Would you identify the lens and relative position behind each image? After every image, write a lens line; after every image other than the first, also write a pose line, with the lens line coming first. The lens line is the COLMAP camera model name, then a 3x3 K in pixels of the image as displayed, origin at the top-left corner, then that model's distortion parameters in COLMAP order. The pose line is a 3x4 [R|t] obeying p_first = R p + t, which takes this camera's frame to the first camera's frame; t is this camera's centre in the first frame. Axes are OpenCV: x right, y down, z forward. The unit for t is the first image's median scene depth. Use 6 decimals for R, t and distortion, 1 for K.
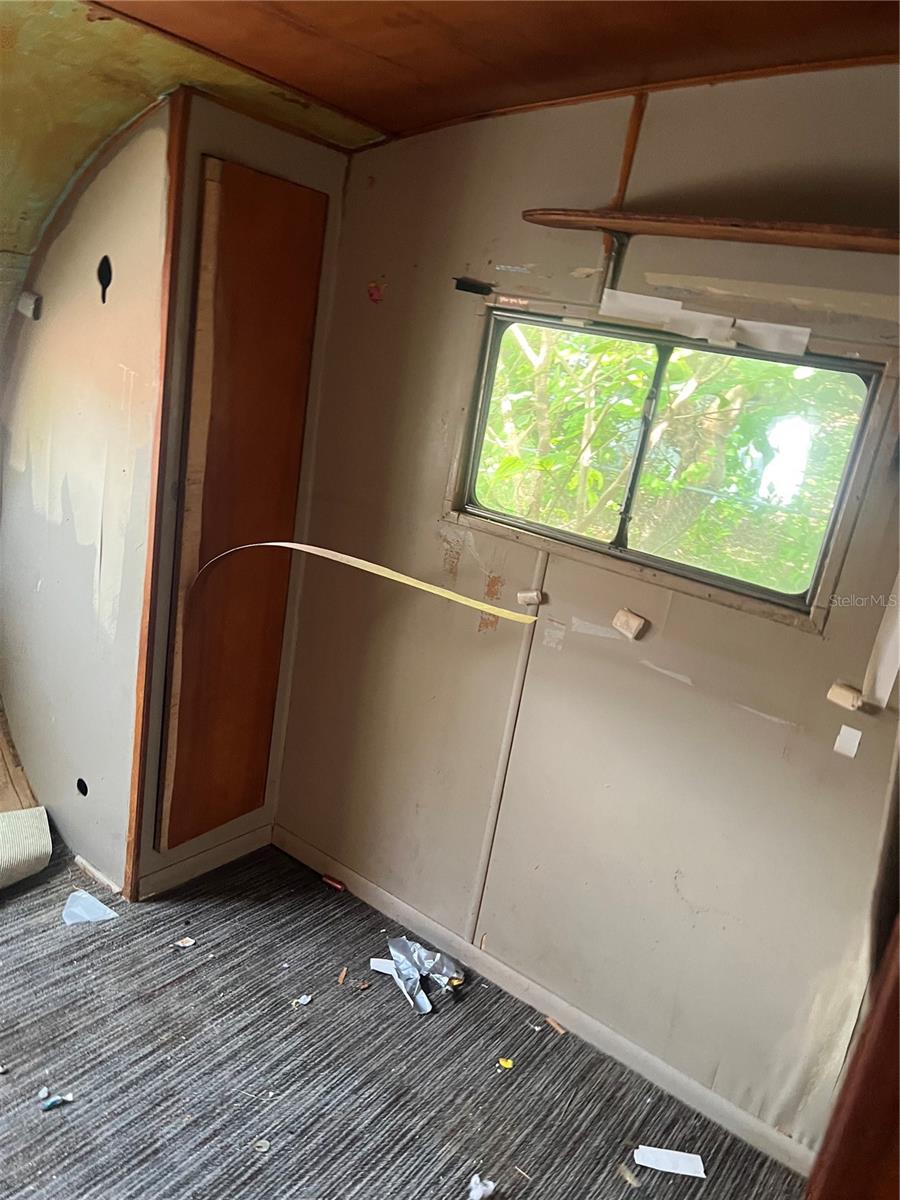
lens RADIAL K [[908.8, 0, 450.0], [0, 908.8, 600.0], [0, 0, 1]] dist [0.041433, -0.042197]
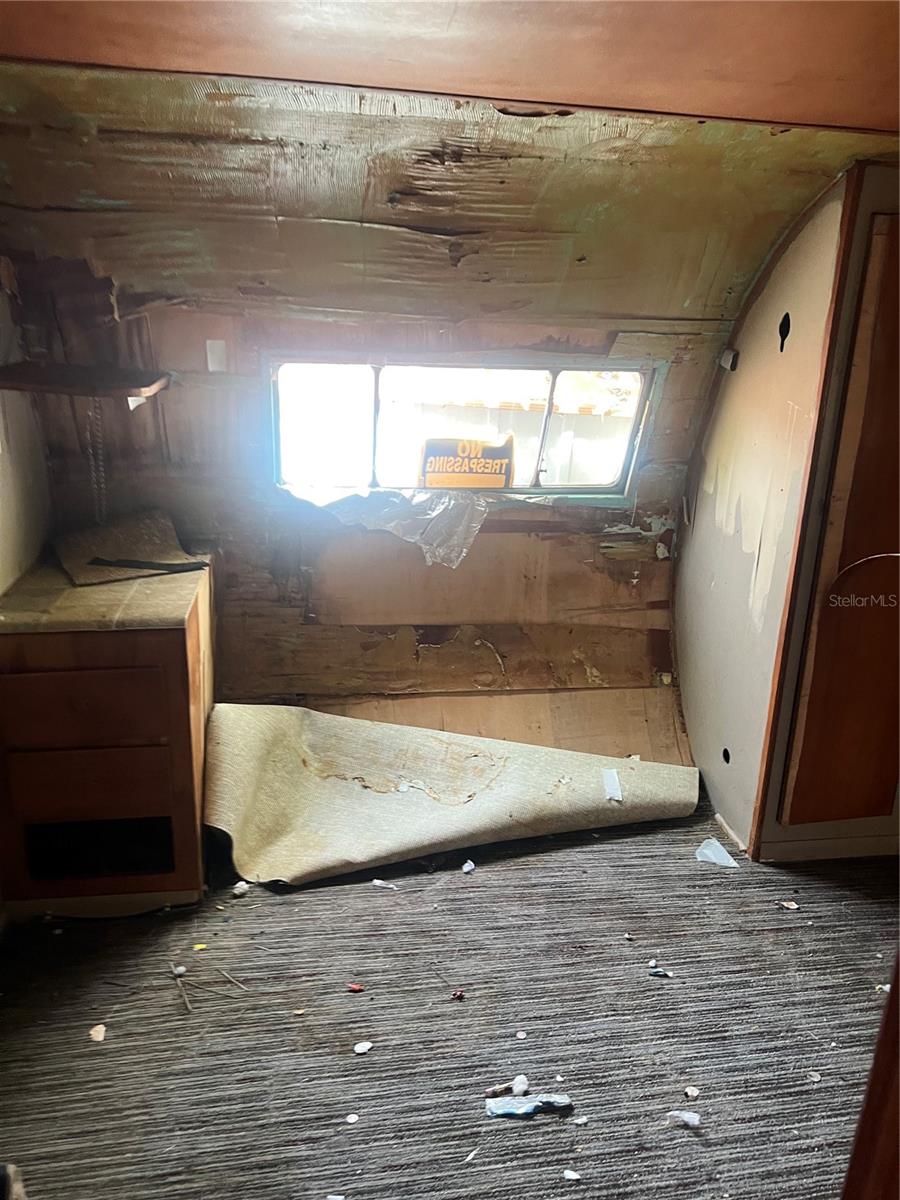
lens RADIAL K [[931.2, 0, 464.9], [0, 931.2, 595.9], [0, 0, 1]] dist [0.044402, -0.004111]
pose [[0.723186, 0.076434, -0.686410, 0.195876], [-0.118379, 0.992867, -0.014162, 0.062848], [0.680432, 0.091498, 0.727076, -0.155979]]
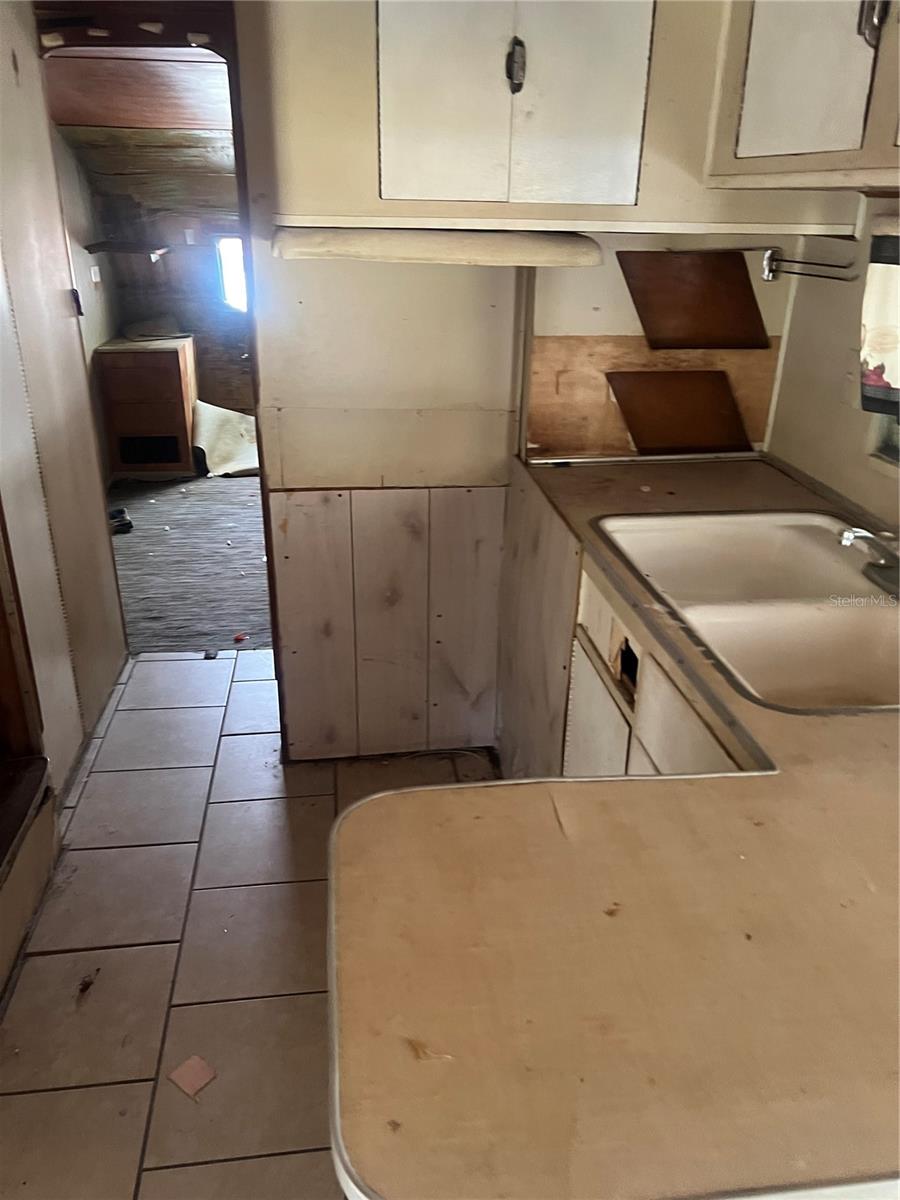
lens RADIAL K [[908.8, 0, 450.0], [0, 908.8, 600.0], [0, 0, 1]] dist [0.041433, -0.042197]
pose [[0.684630, 0.132995, -0.716655, 1.875333], [-0.103949, 0.990978, 0.084600, 0.581852], [0.721441, 0.016576, 0.692278, -0.886700]]
